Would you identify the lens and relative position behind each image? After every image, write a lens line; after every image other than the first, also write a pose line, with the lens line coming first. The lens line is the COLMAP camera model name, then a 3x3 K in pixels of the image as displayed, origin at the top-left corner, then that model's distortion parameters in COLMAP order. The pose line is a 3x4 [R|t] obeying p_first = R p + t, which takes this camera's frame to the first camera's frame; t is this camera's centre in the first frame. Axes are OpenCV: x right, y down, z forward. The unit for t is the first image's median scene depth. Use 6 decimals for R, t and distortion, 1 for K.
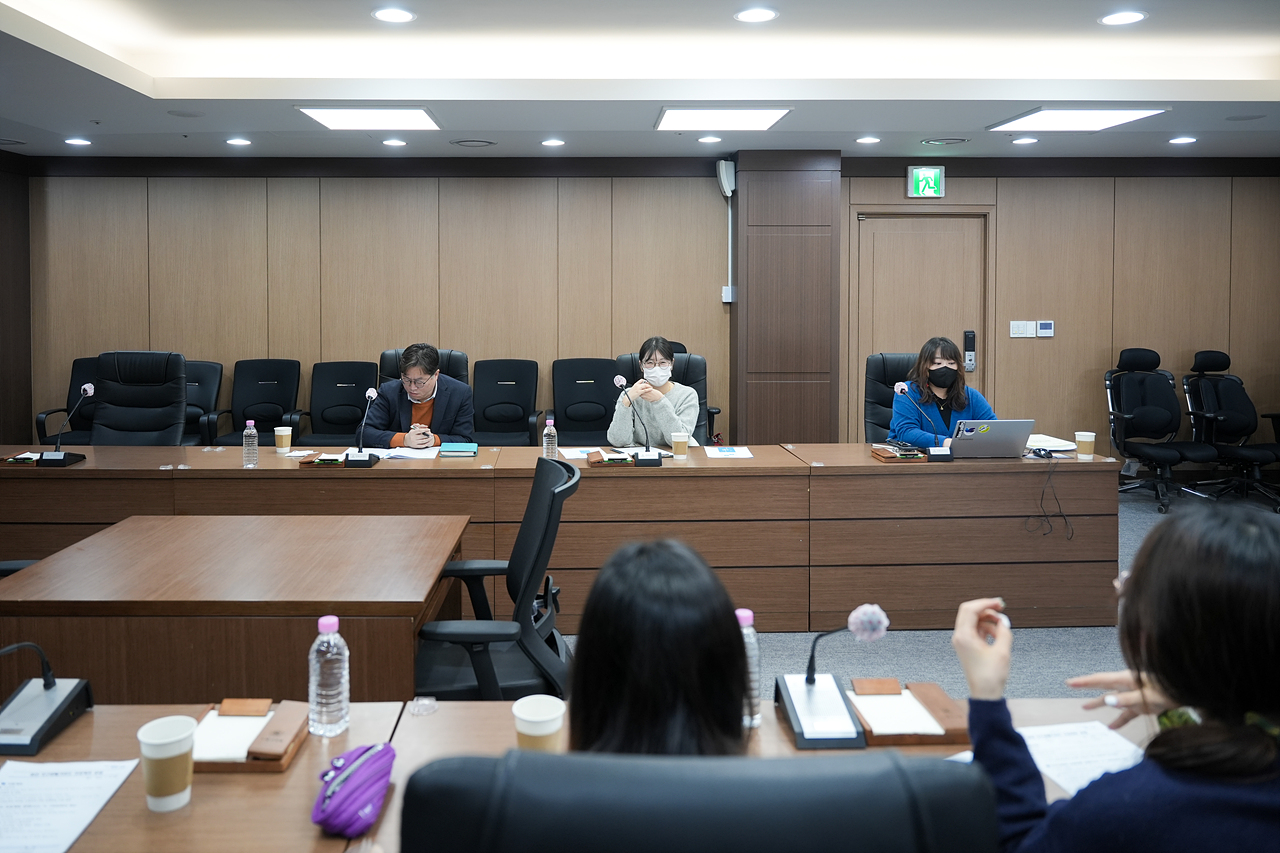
lens RADIAL K [[889.3, 0, 675.0], [0, 889.3, 385.0], [0, 0, 1]] dist [-0.014319, 0.009654]
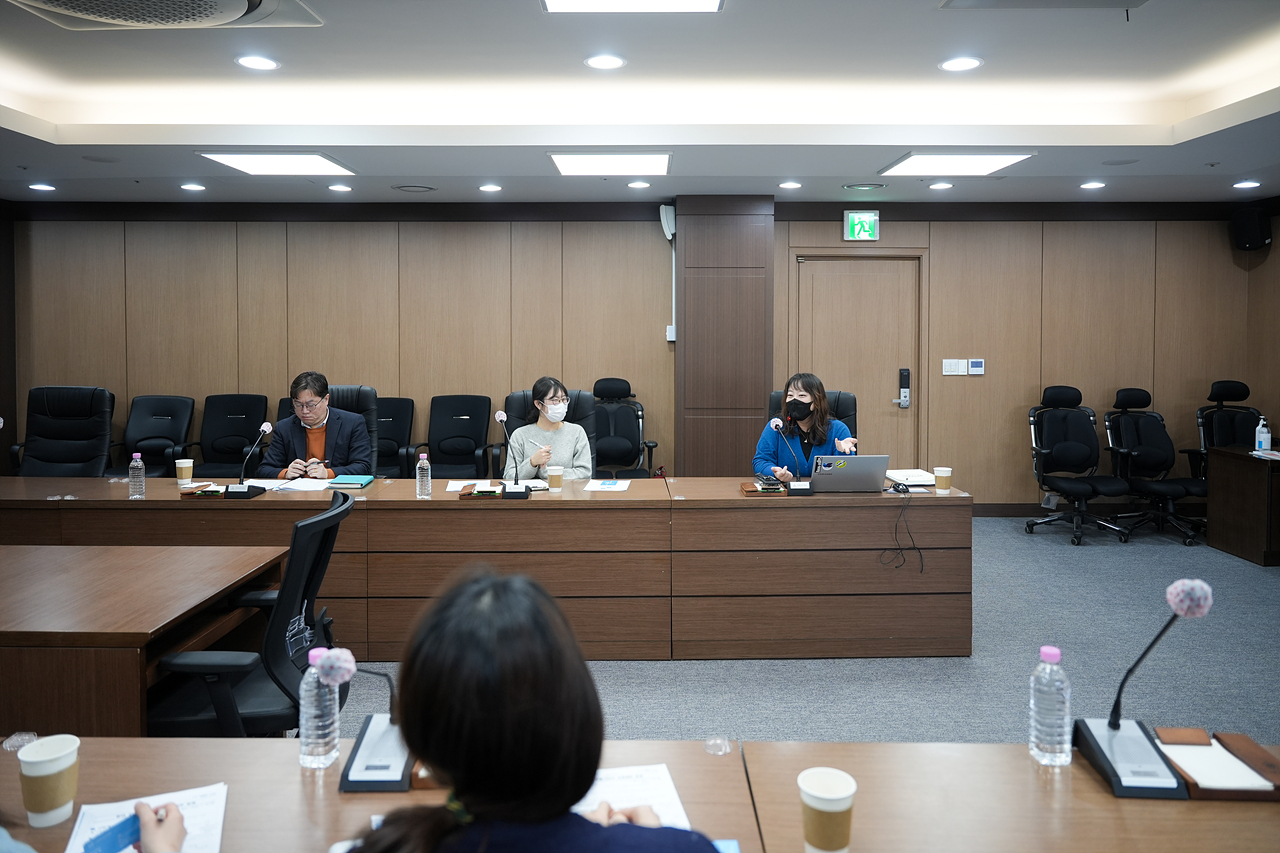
lens RADIAL K [[844.9, 0, 645.3], [0, 844.9, 421.0], [0, 0, 1]] dist [-0.011323, 0.002017]
pose [[0.999917, 0.003133, -0.012462, 0.113399], [-0.003112, 0.999994, 0.001754, -0.001400], [0.012468, -0.001715, 0.999921, 0.015334]]
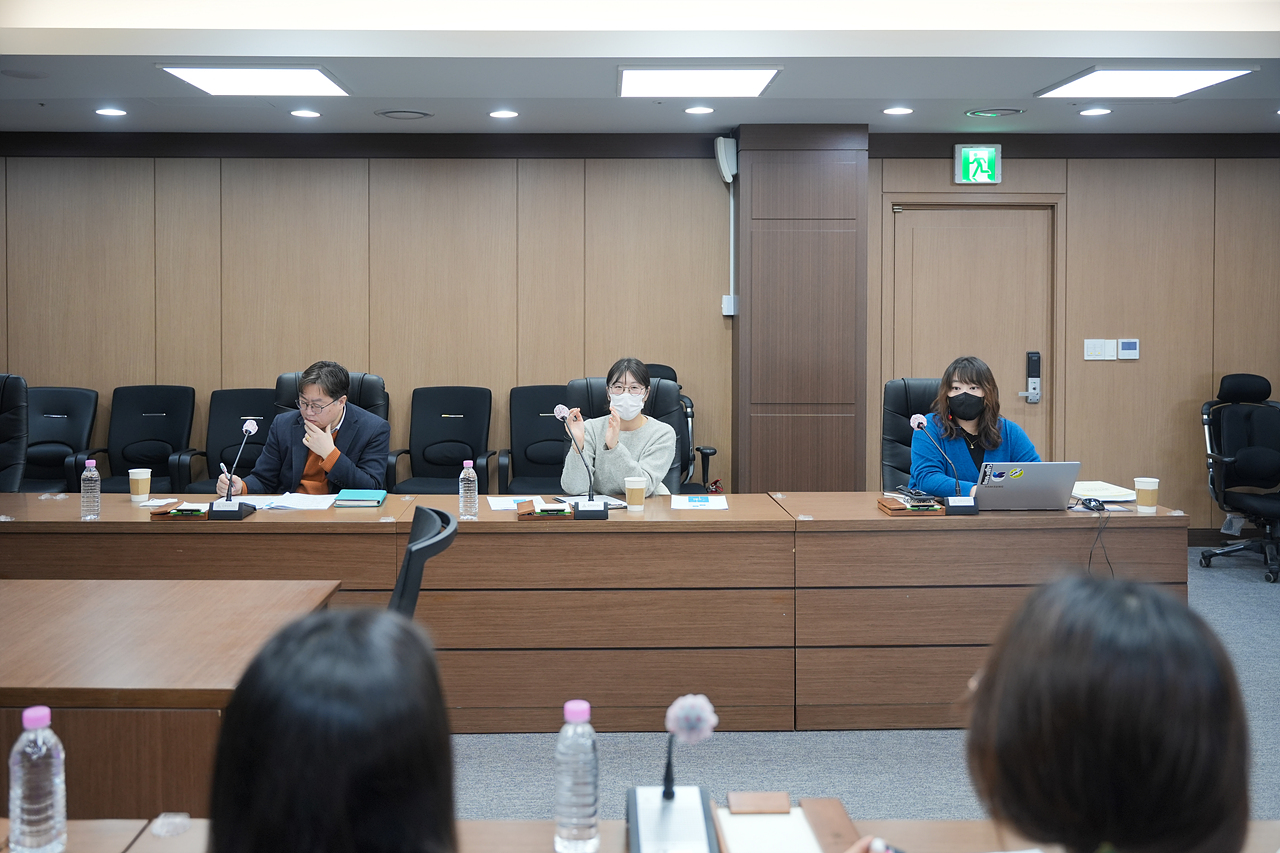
lens RADIAL K [[1112.3, 0, 672.0], [0, 1112.3, 411.8], [0, 0, 1]] dist [-0.006969, -0.003478]
pose [[0.999977, 0.002703, -0.006299, 0.040886], [-0.002747, 0.999972, -0.007017, 0.001957], [0.006280, 0.007034, 0.999956, 0.008963]]
